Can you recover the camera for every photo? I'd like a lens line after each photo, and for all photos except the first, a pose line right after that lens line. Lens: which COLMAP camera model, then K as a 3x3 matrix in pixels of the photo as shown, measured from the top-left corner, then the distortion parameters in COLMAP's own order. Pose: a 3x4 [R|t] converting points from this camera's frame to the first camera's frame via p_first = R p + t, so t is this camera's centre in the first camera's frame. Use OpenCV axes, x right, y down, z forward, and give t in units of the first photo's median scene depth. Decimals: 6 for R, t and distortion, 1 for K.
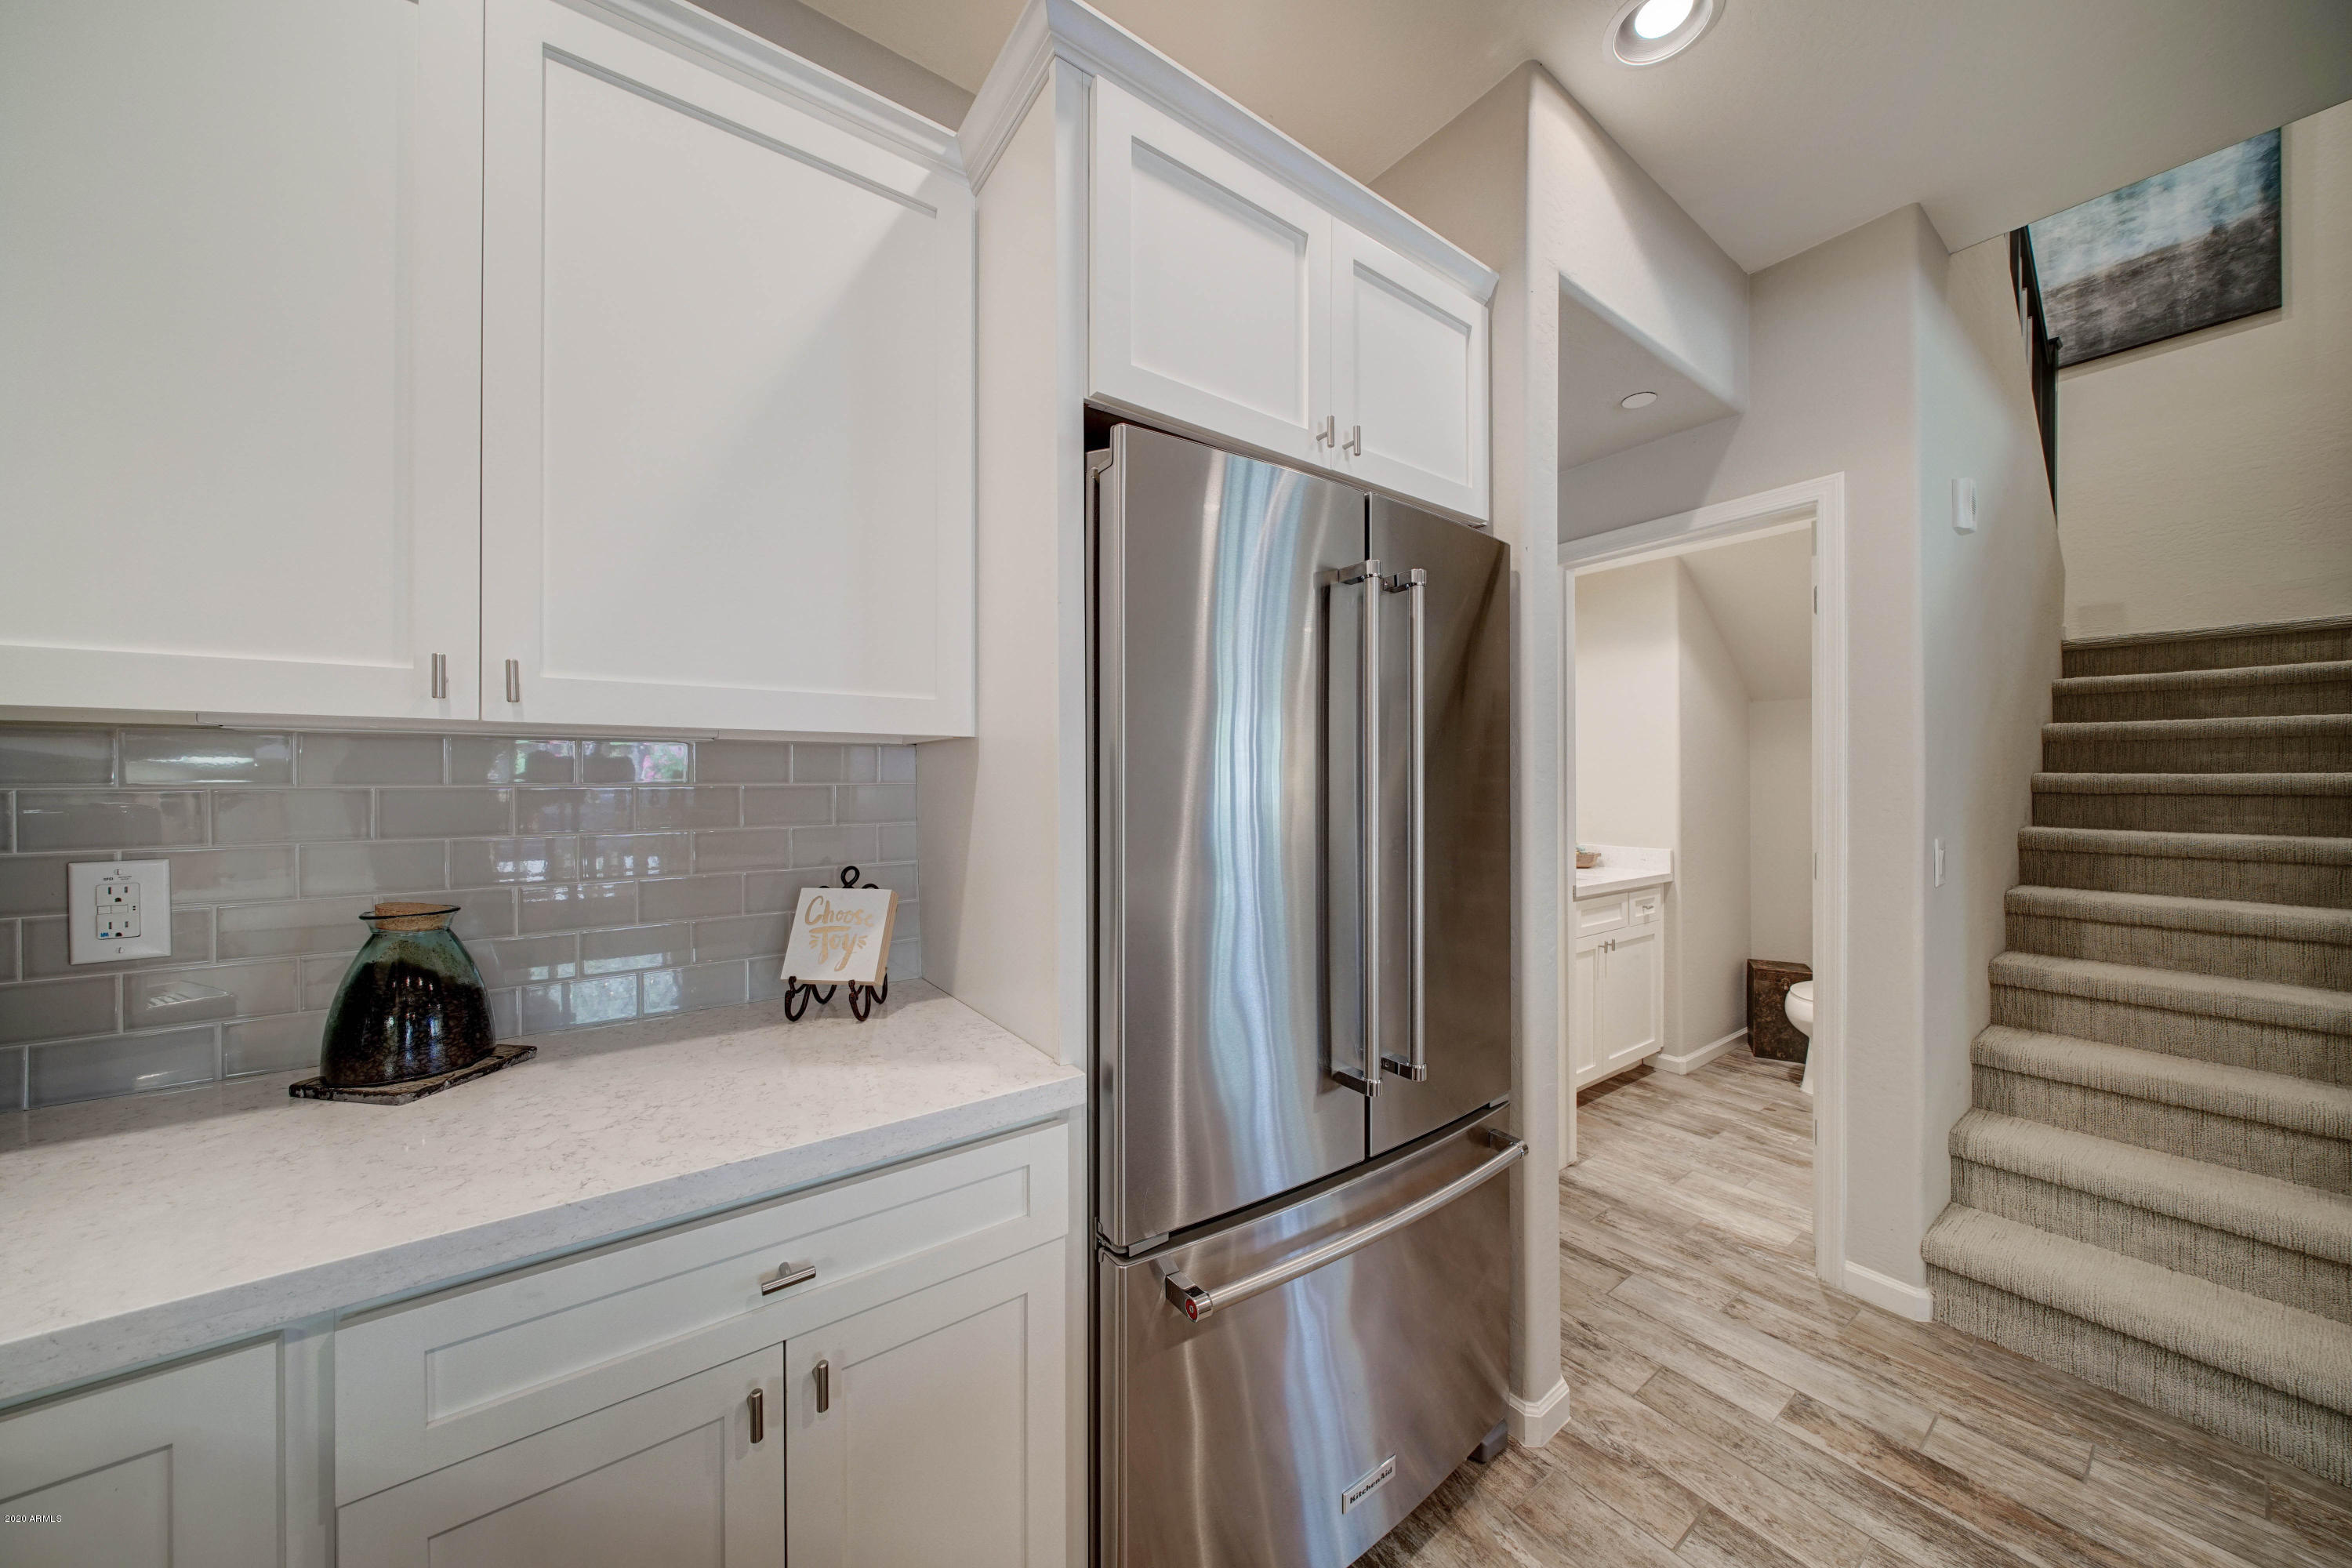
lens RADIAL K [[802.2, 0, 1176.0], [0, 802.2, 778.6], [0, 0, 1]] dist [-0.002969, -0.000088]
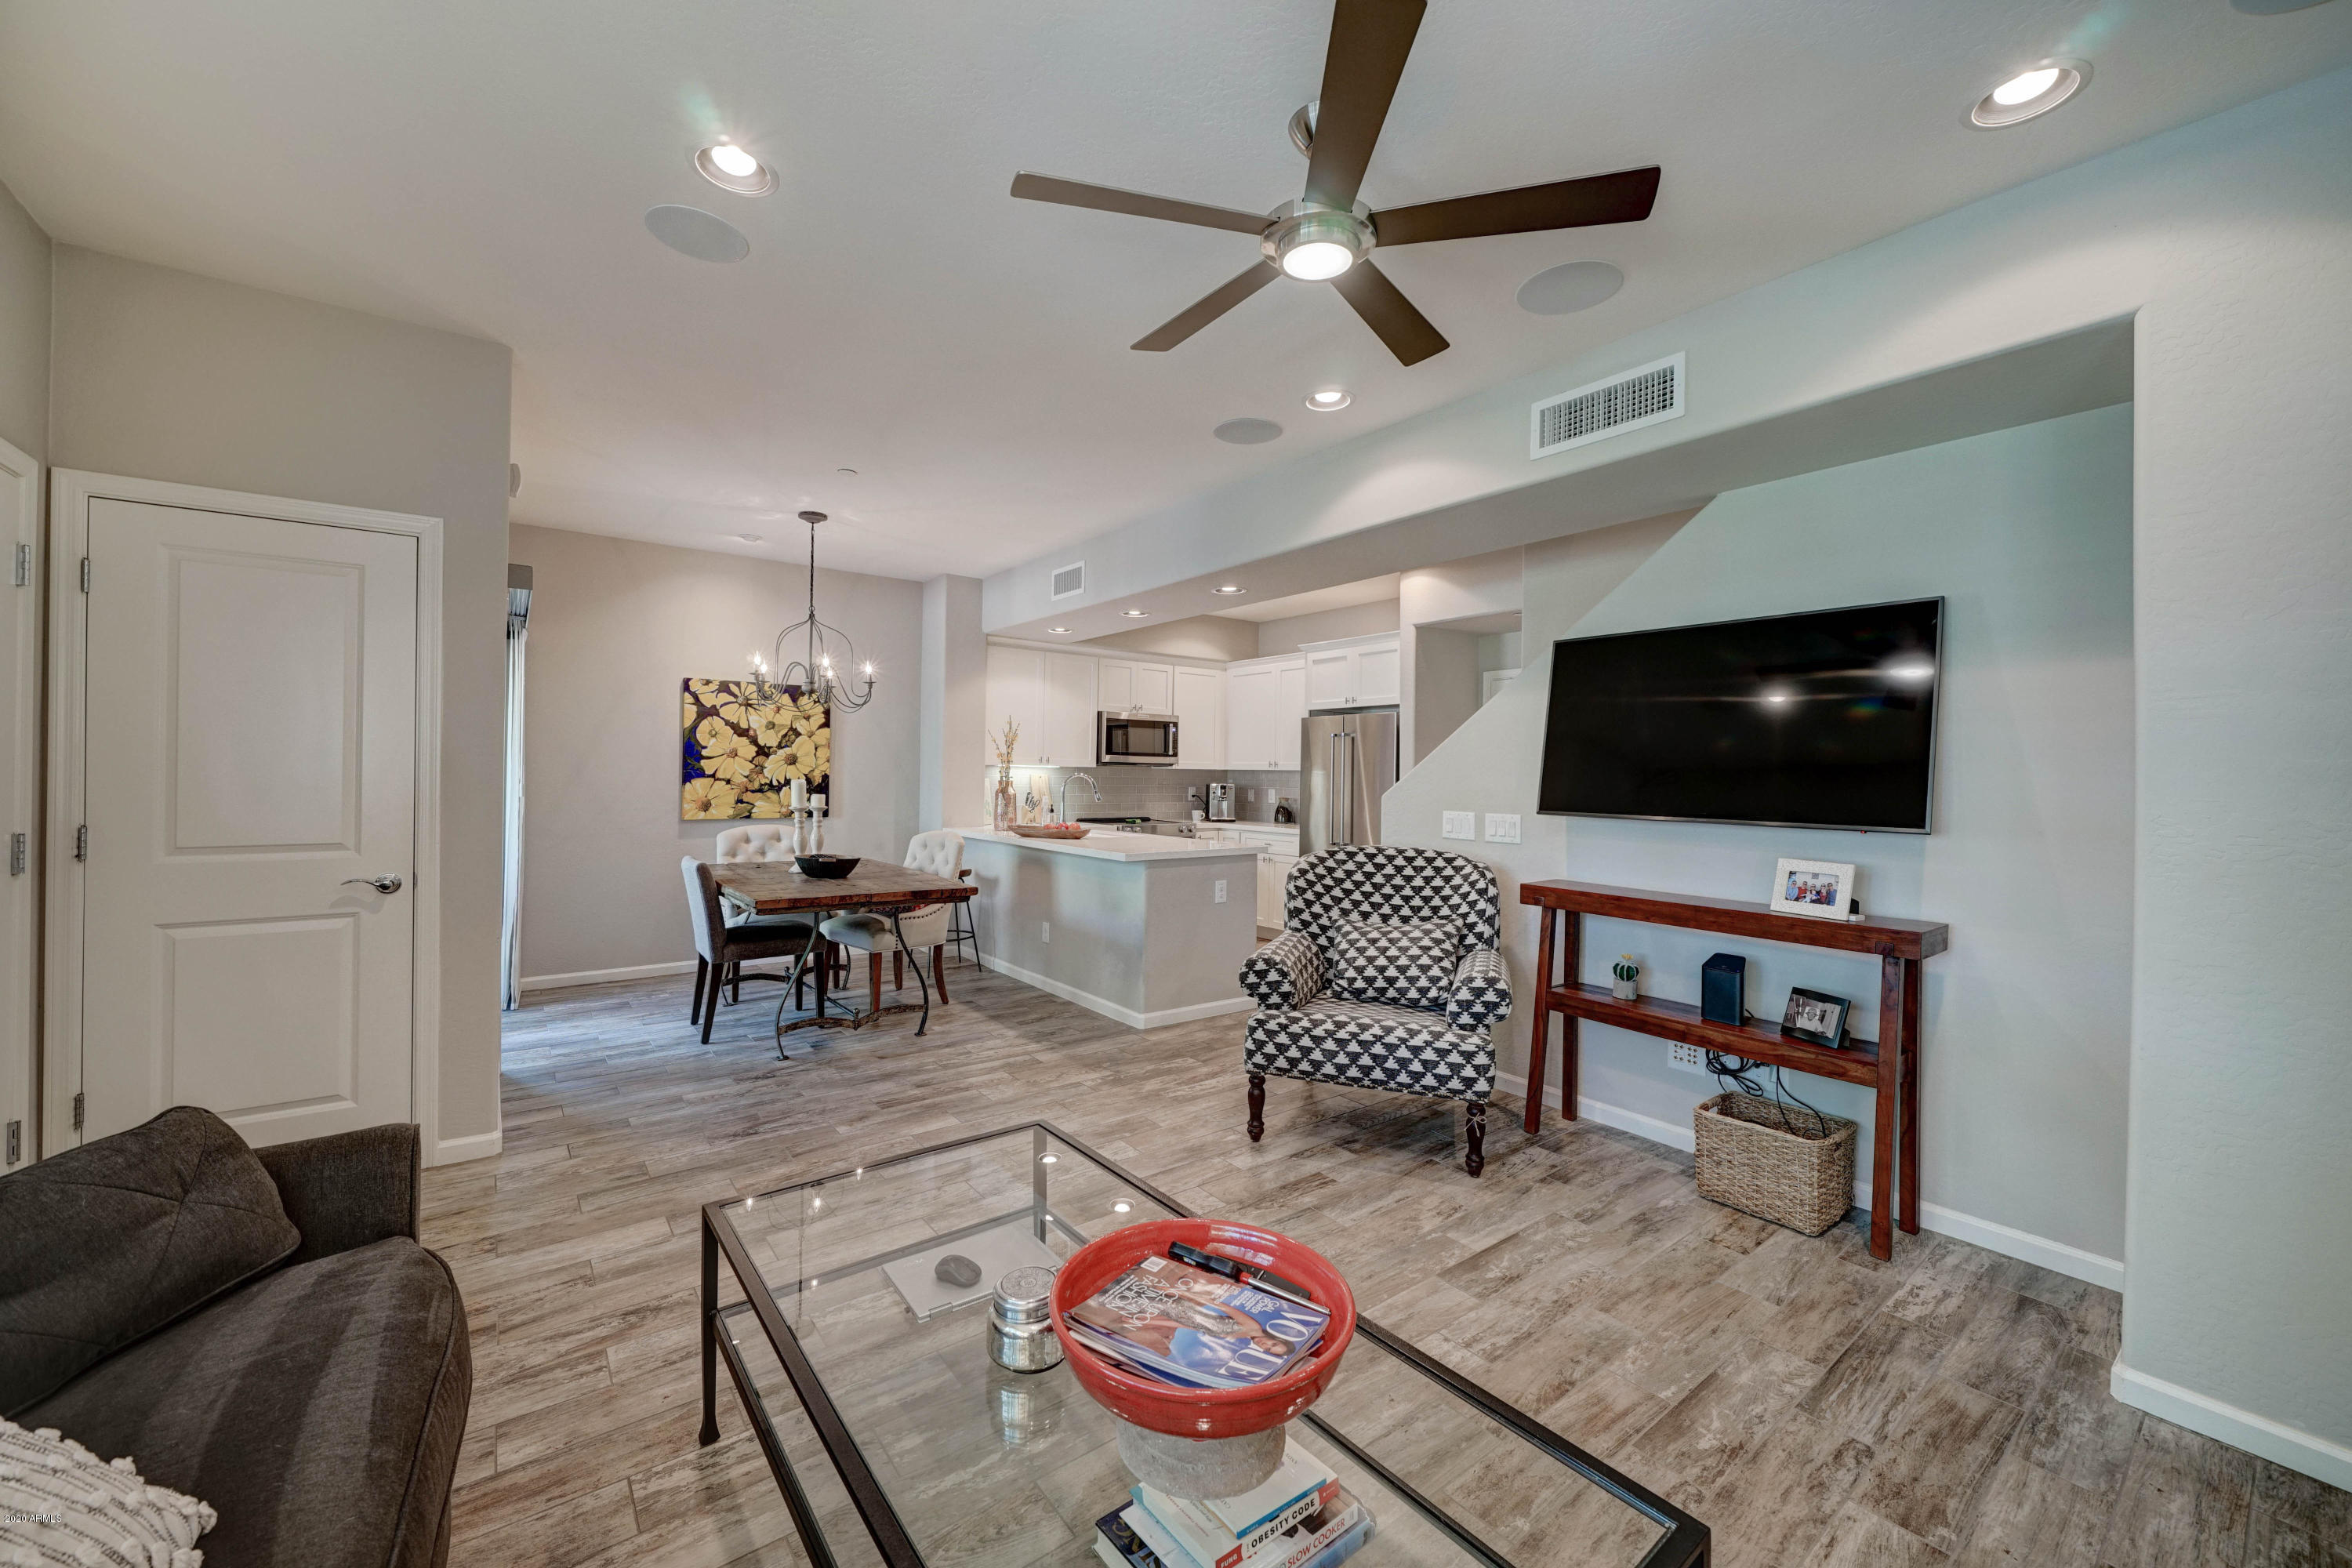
lens RADIAL K [[898.9, 0, 1177.5], [0, 898.9, 774.7], [0, 0, 1]] dist [-0.002297, -0.000018]
pose [[0.023102, -0.000073, -0.999733, 5.505299], [-0.013657, 0.999907, -0.000388, -0.012075], [0.999640, 0.013662, 0.023099, -0.039686]]
